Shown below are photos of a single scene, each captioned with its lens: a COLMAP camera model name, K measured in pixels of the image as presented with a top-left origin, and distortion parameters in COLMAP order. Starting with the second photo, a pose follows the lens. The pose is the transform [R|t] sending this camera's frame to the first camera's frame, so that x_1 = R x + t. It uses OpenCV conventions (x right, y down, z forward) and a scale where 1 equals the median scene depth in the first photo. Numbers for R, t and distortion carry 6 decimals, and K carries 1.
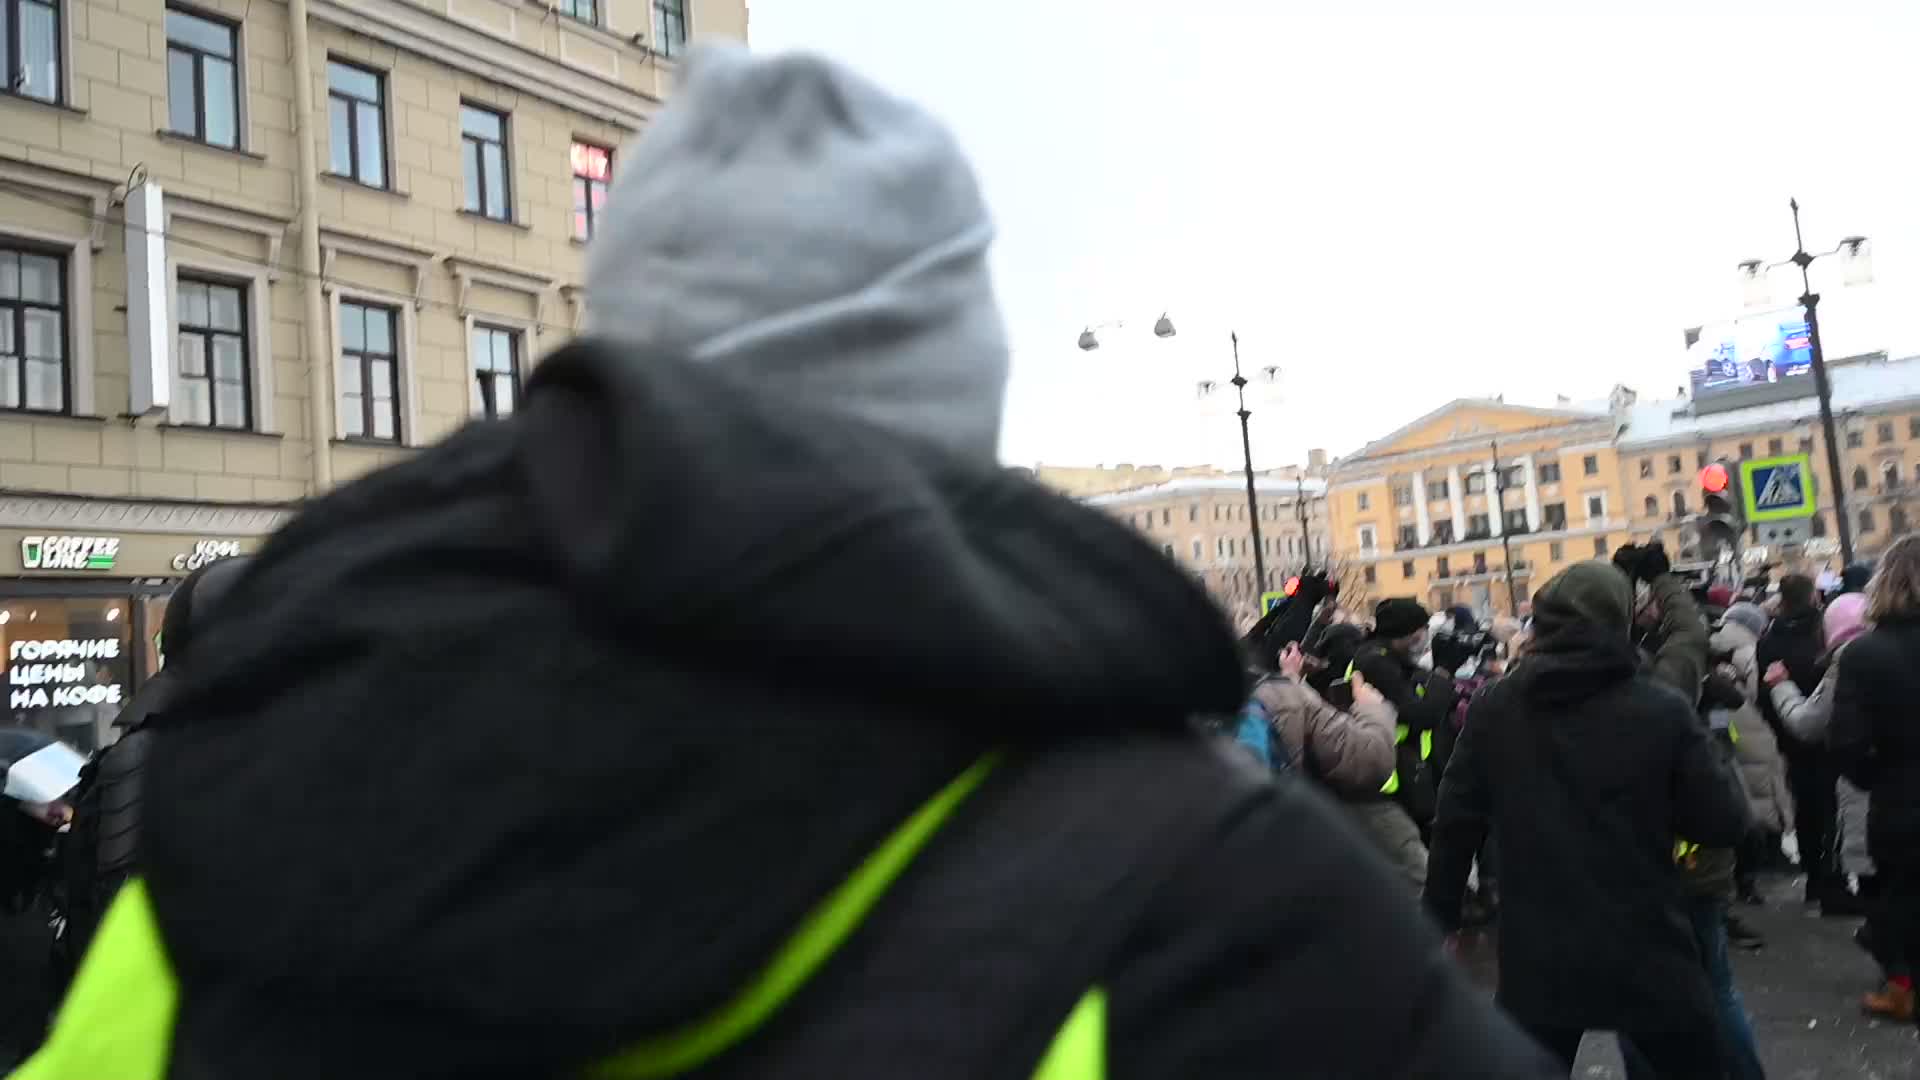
lens RADIAL K [[1408.9, 0, 987.9], [0, 1408.9, 532.9], [0, 0, 1]] dist [0.000590, 0.004413]
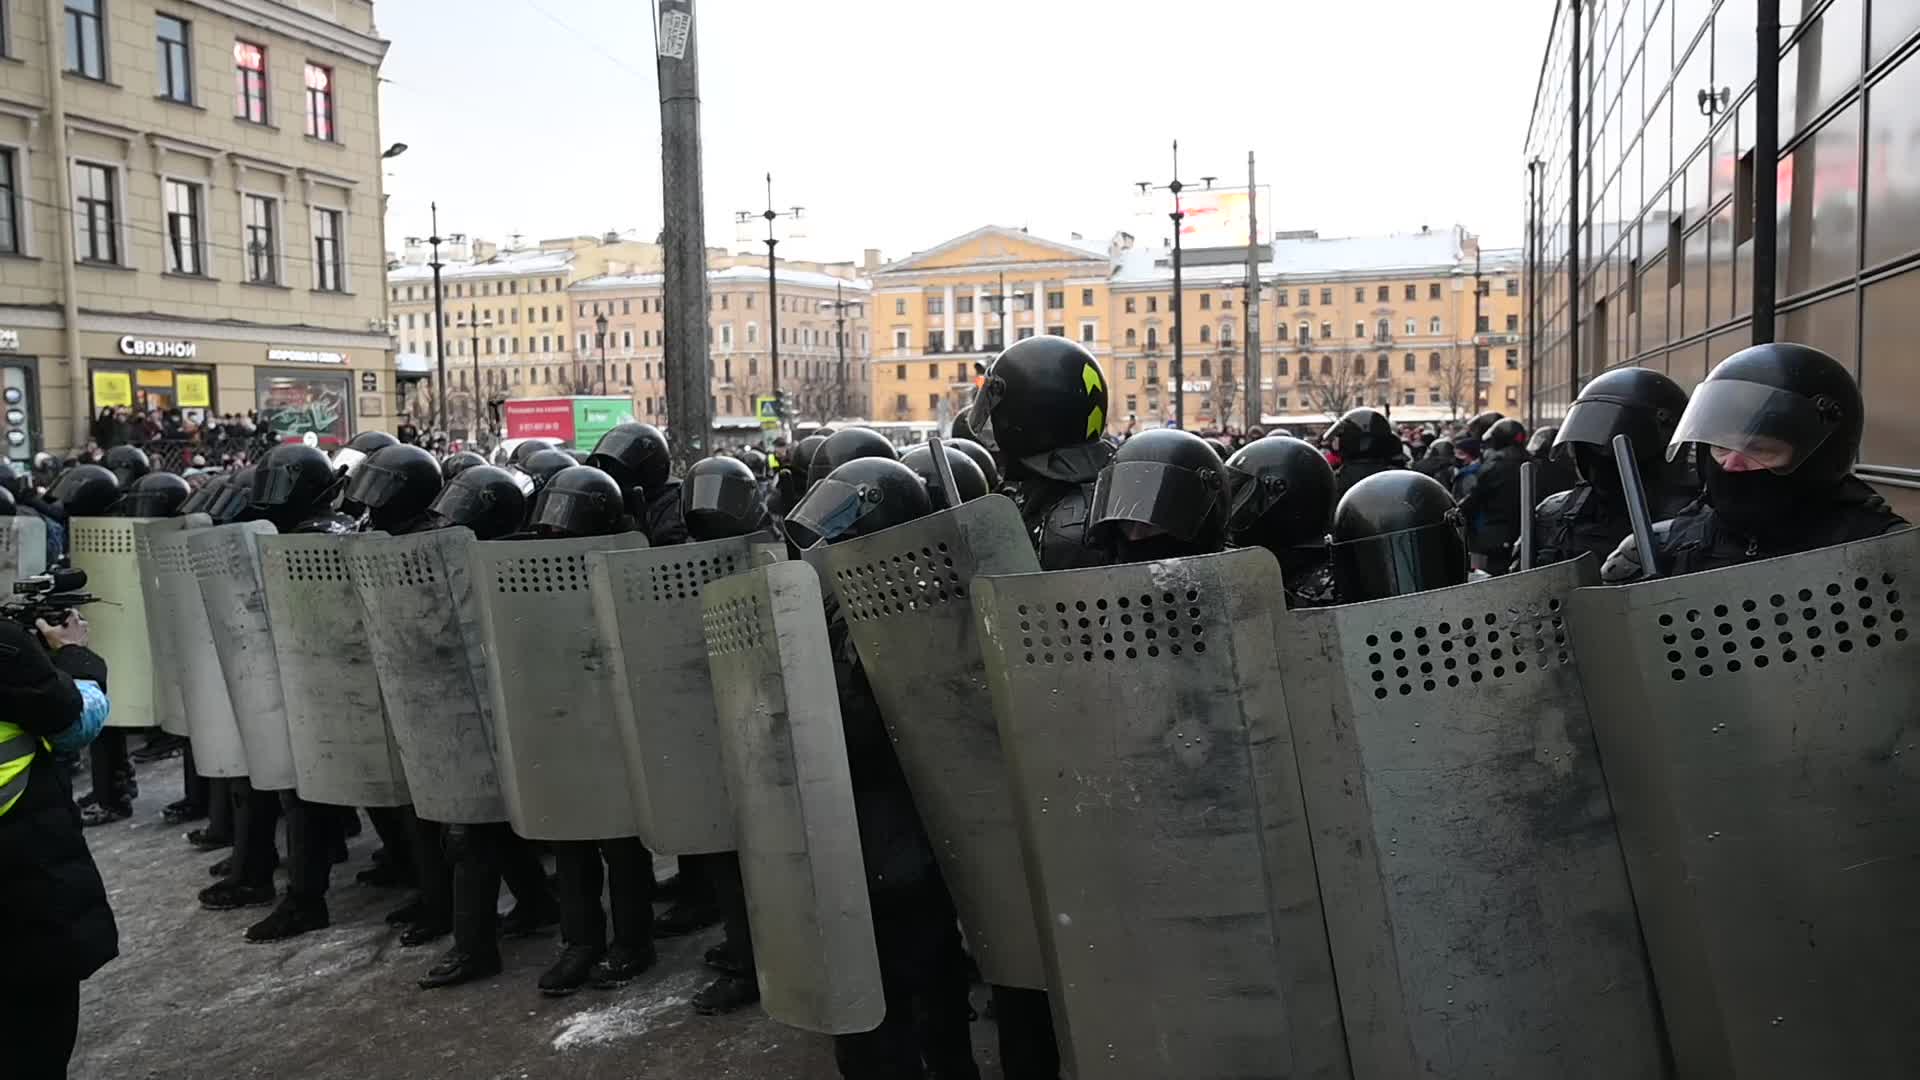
lens RADIAL K [[1429.0, 0, 1022.2], [0, 1429.0, 543.2], [0, 0, 1]] dist [0.000001, 0.001629]
pose [[0.946236, 0.052413, 0.319202, 0.002916], [-0.105241, 0.982982, 0.150566, -0.021018], [-0.305879, -0.176064, 0.935649, -0.150448]]
